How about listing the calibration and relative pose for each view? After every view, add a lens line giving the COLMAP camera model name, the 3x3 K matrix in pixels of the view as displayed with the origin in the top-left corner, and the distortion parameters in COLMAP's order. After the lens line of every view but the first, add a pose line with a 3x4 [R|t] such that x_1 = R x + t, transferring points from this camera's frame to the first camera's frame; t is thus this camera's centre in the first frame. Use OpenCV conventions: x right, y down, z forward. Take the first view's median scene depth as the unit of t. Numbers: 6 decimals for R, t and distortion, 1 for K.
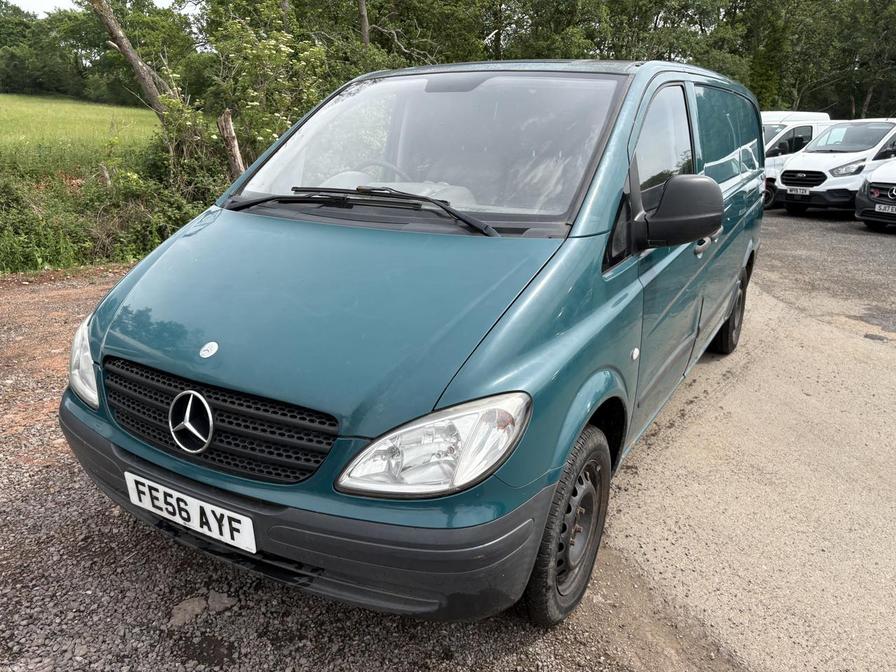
lens RADIAL K [[745.7, 0, 443.5], [0, 745.7, 335.0], [0, 0, 1]] dist [0.047374, -0.075138]
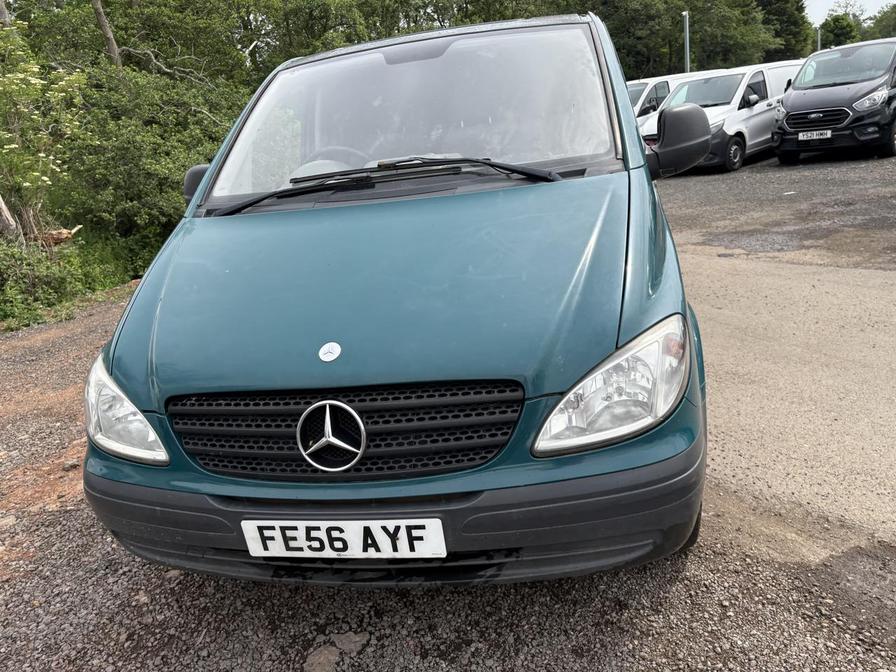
lens RADIAL K [[745.7, 0, 443.5], [0, 745.7, 335.0], [0, 0, 1]] dist [0.047374, -0.075138]
pose [[0.926250, -0.217457, 0.307854, -0.421003], [0.223561, 0.974562, 0.015759, 0.015291], [-0.303450, 0.054228, 0.951303, 0.116651]]
